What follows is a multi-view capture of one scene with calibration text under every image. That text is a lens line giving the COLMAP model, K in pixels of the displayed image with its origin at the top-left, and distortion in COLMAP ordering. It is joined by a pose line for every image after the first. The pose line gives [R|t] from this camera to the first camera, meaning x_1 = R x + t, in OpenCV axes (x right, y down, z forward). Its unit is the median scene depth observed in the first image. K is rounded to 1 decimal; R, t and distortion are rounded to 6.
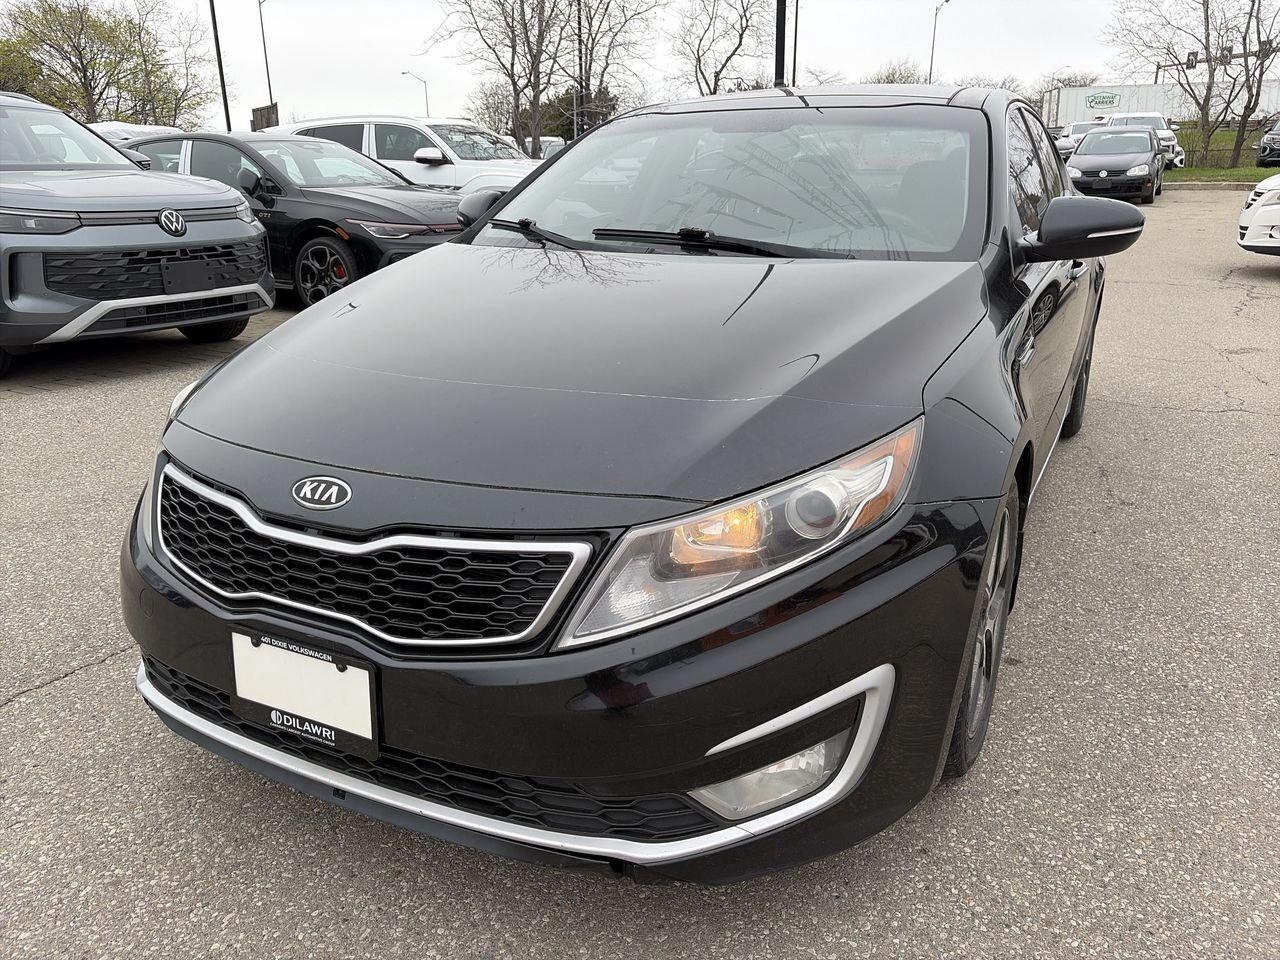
lens RADIAL K [[967.5, 0, 634.0], [0, 967.5, 474.8], [0, 0, 1]] dist [0.045653, -0.044403]
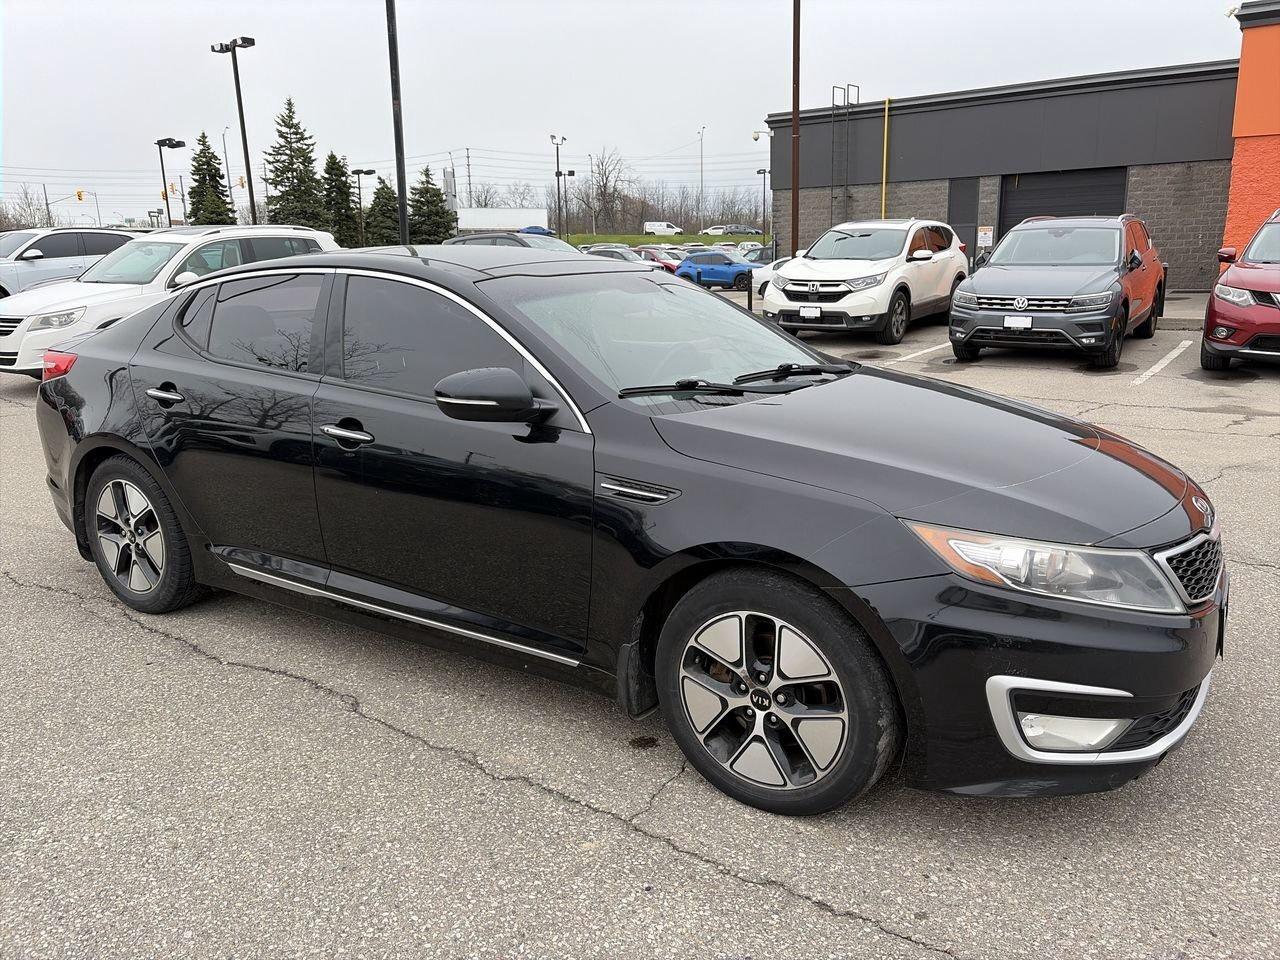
lens RADIAL K [[967.5, 0, 646.9], [0, 967.5, 476.8], [0, 0, 1]] dist [0.045653, -0.044403]
pose [[0.084993, -0.222274, 0.971273, -1.366310], [0.322220, 0.928551, 0.184301, -0.438299], [-0.942842, 0.297299, 0.150542, 1.072899]]
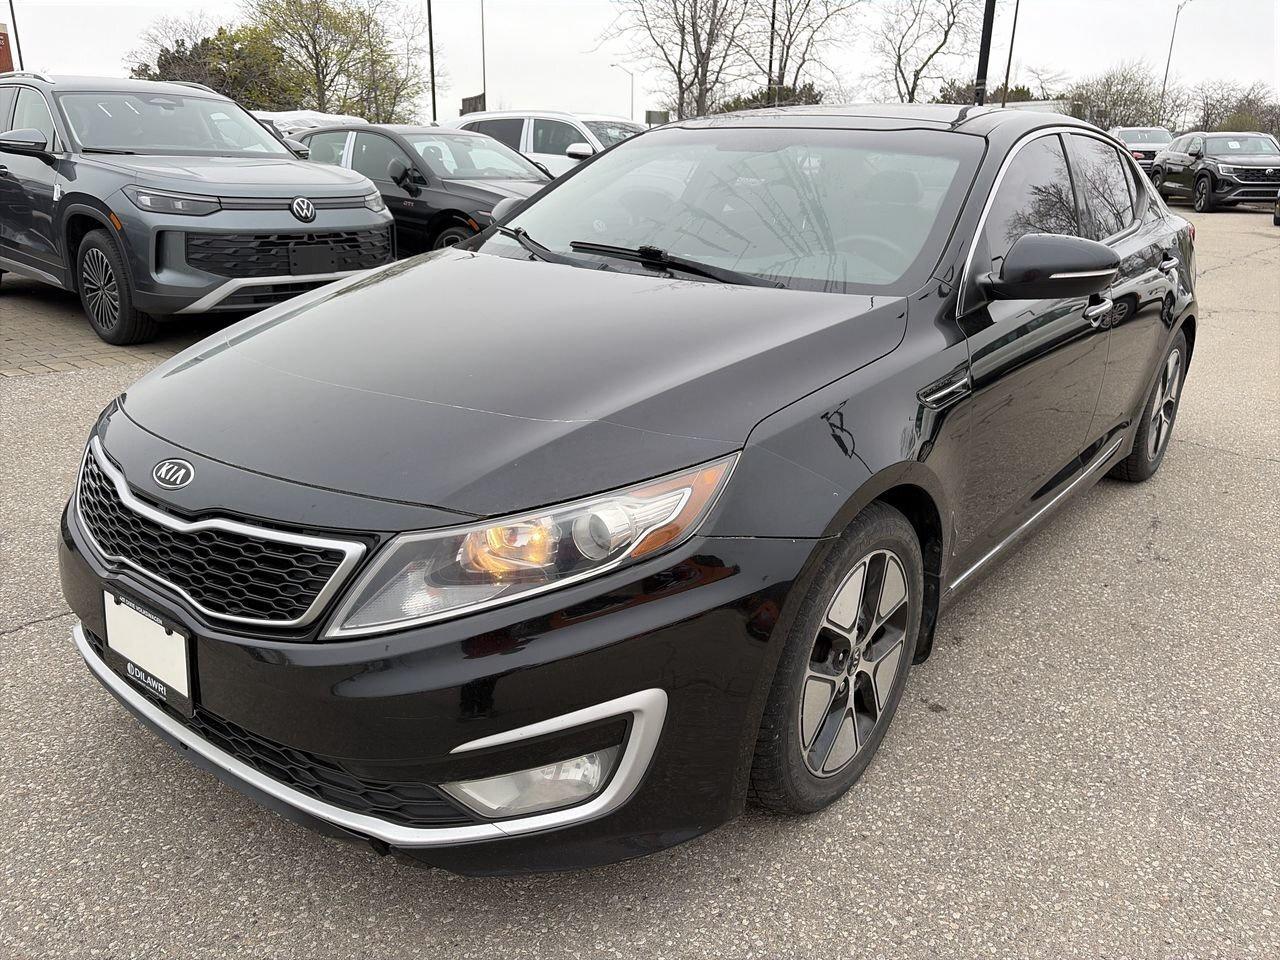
lens RADIAL K [[967.5, 0, 638.1], [0, 967.5, 476.8], [0, 0, 1]] dist [0.045653, -0.044403]
pose [[0.981449, 0.090362, -0.169096, 0.253597], [-0.089197, 0.995909, 0.014490, -0.027431], [0.169714, 0.000862, 0.985493, -0.009683]]
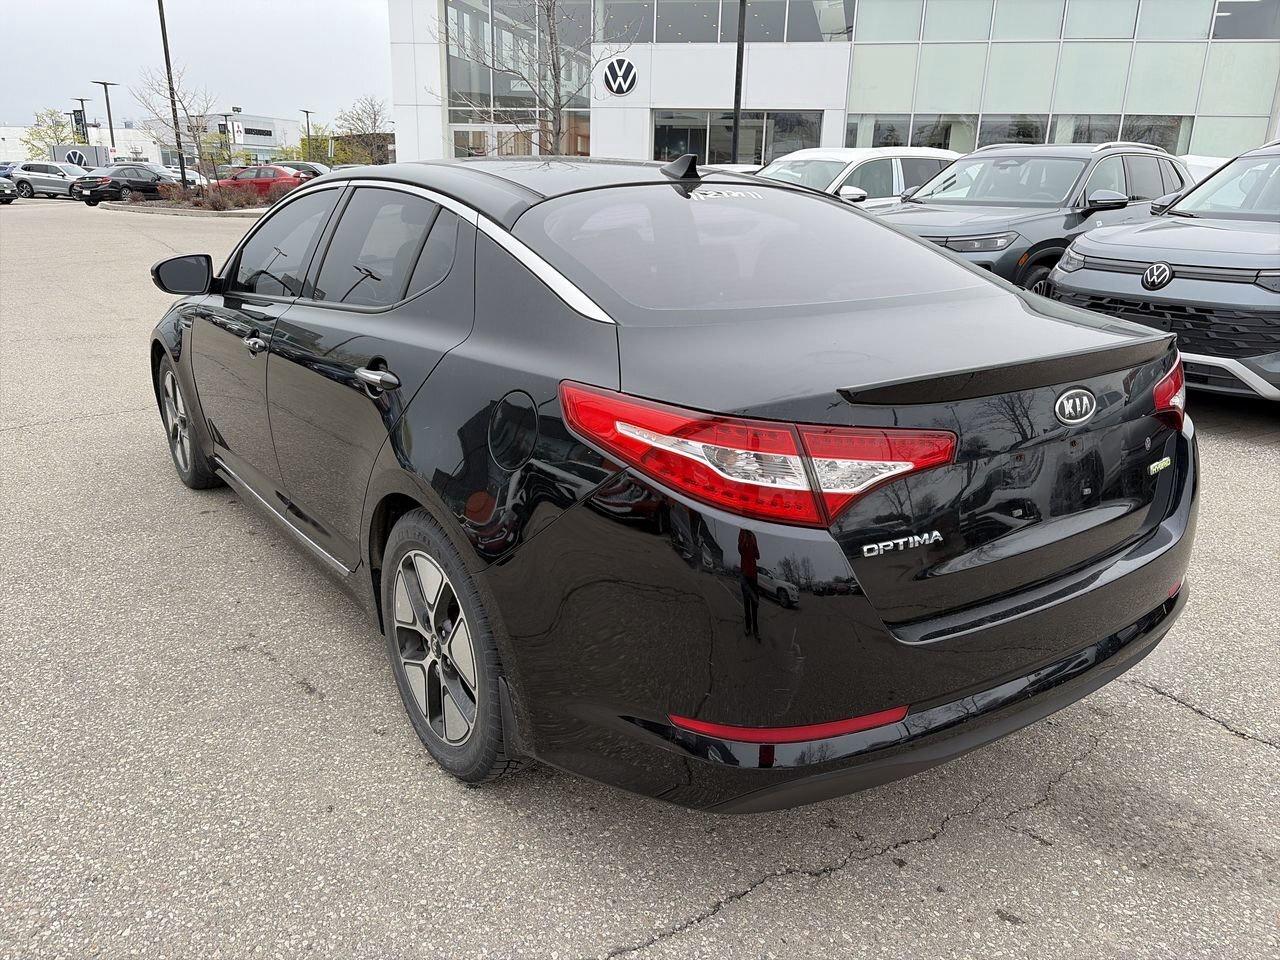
lens RADIAL K [[967.5, 0, 638.6], [0, 967.5, 481.6], [0, 0, 1]] dist [0.045653, -0.044403]
pose [[-0.452520, 0.270192, -0.849837, 1.572610], [-0.278719, 0.862396, 0.422597, -0.838352], [0.847078, 0.428099, -0.314944, 2.288032]]
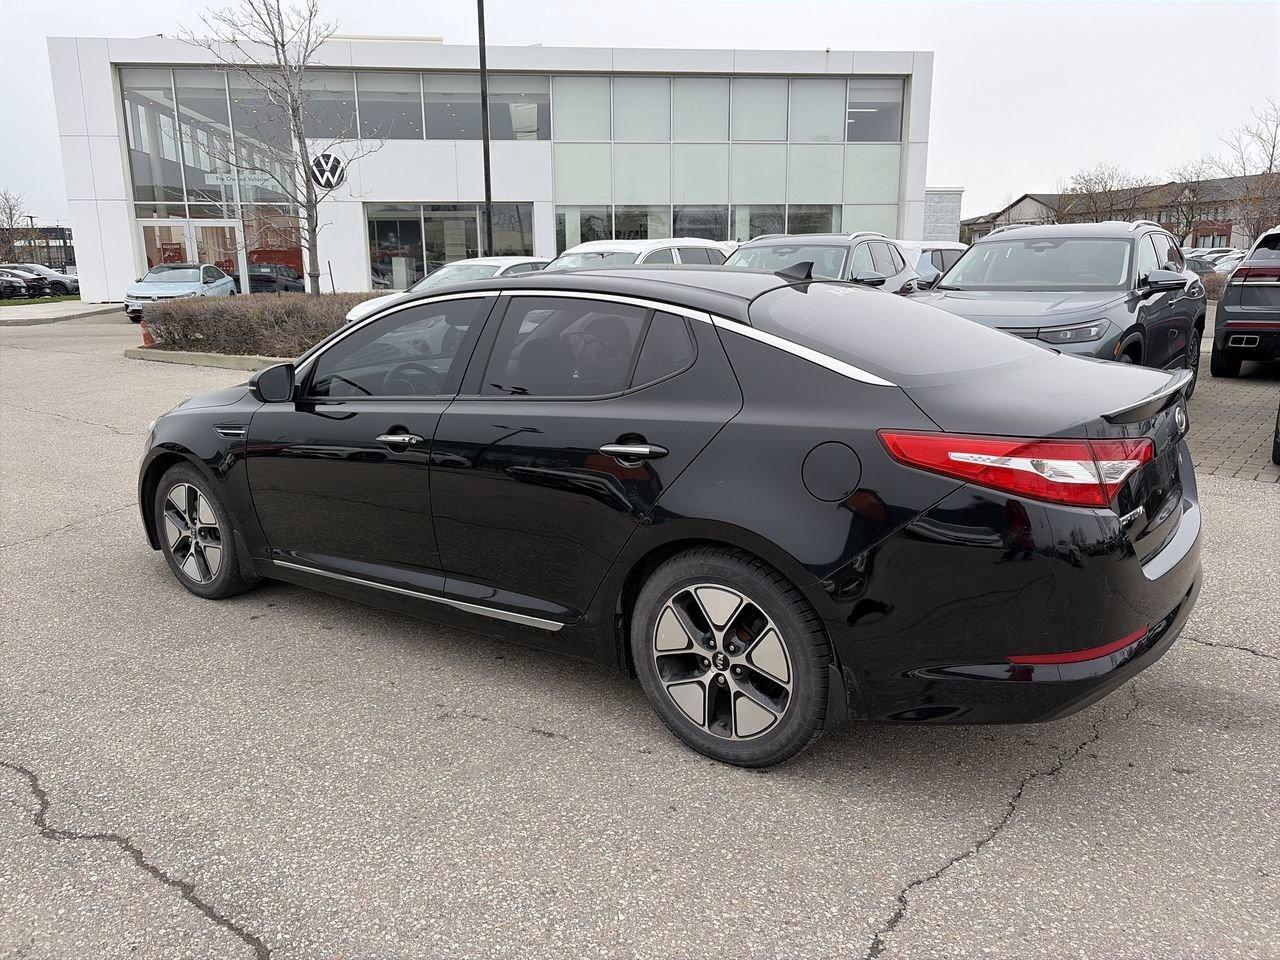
lens RADIAL K [[967.5, 0, 640.9], [0, 967.5, 480.4], [0, 0, 1]] dist [0.045653, -0.044403]
pose [[-0.142659, 0.229472, -0.962804, 2.001224], [-0.281855, 0.923059, 0.261762, -0.713550], [0.948792, 0.308713, -0.067005, 1.786122]]
